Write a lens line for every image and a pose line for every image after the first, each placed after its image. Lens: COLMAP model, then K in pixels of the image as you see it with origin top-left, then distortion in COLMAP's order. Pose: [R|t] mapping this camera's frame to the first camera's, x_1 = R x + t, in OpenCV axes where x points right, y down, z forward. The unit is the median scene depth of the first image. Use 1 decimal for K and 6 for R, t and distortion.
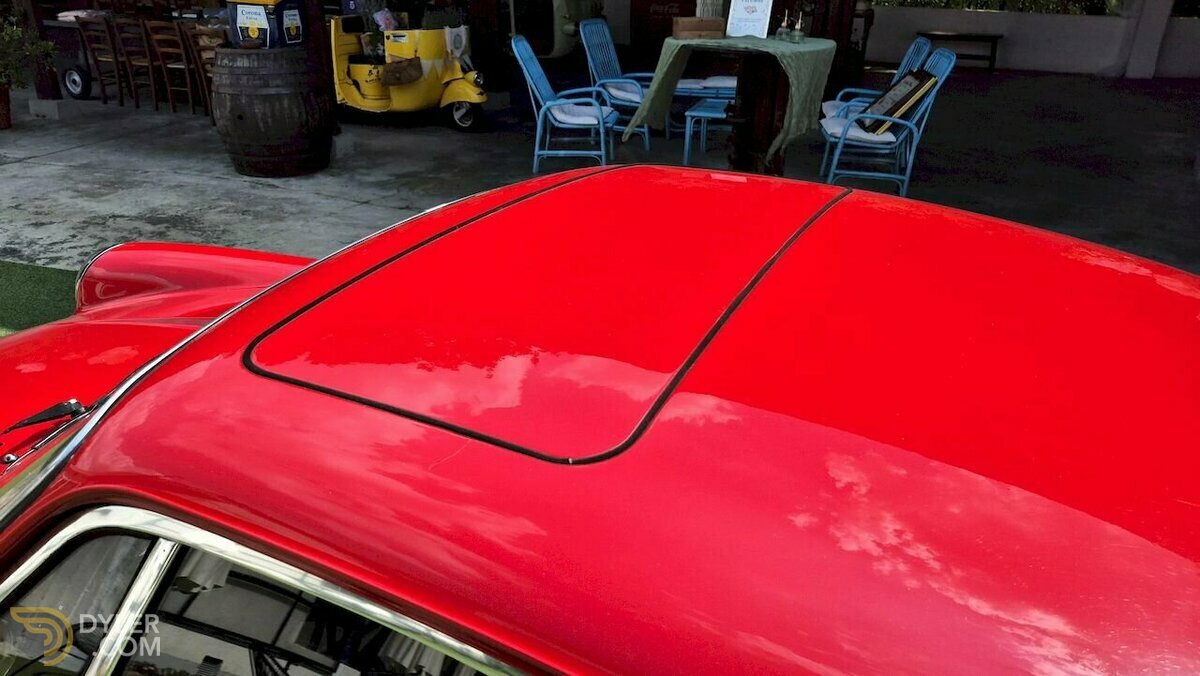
lens RADIAL K [[833.7, 0, 599.8], [0, 833.7, 336.2], [0, 0, 1]] dist [0.037440, -0.034839]
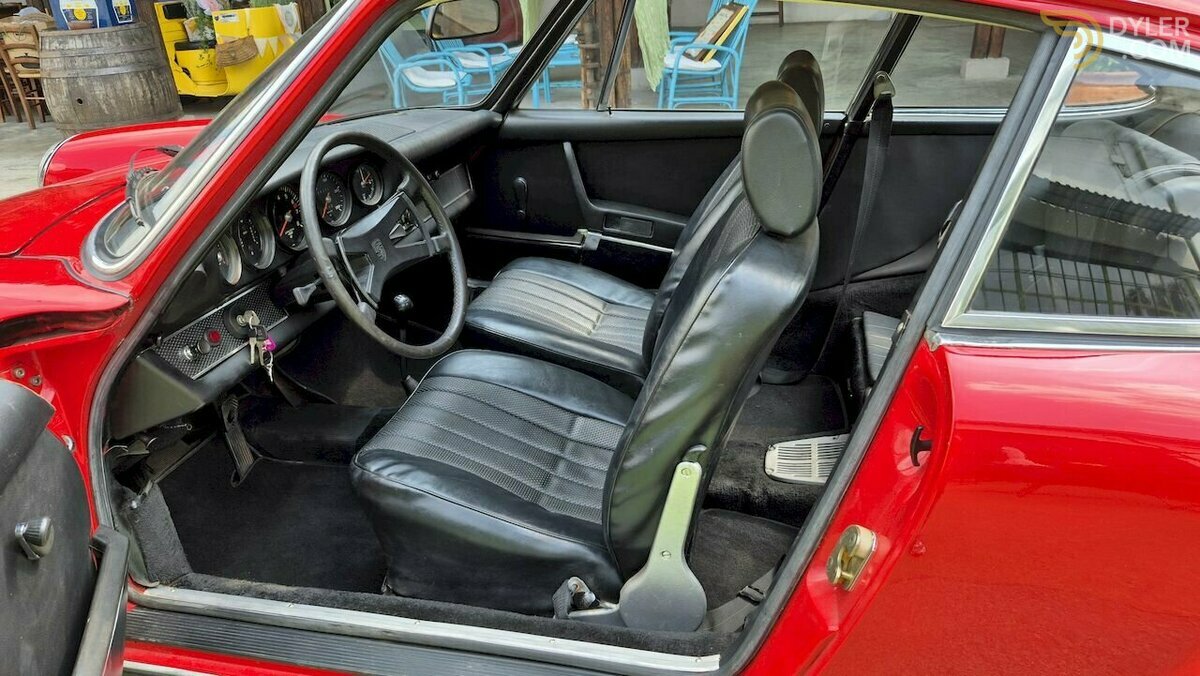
lens RADIAL K [[833.7, 0, 598.6], [0, 833.7, 342.2], [0, 0, 1]] dist [0.037440, -0.034839]
pose [[0.971205, -0.148655, 0.186181, -0.068114], [0.149142, 0.988749, 0.011465, 0.092452], [-0.185791, 0.016633, 0.982448, -0.062125]]
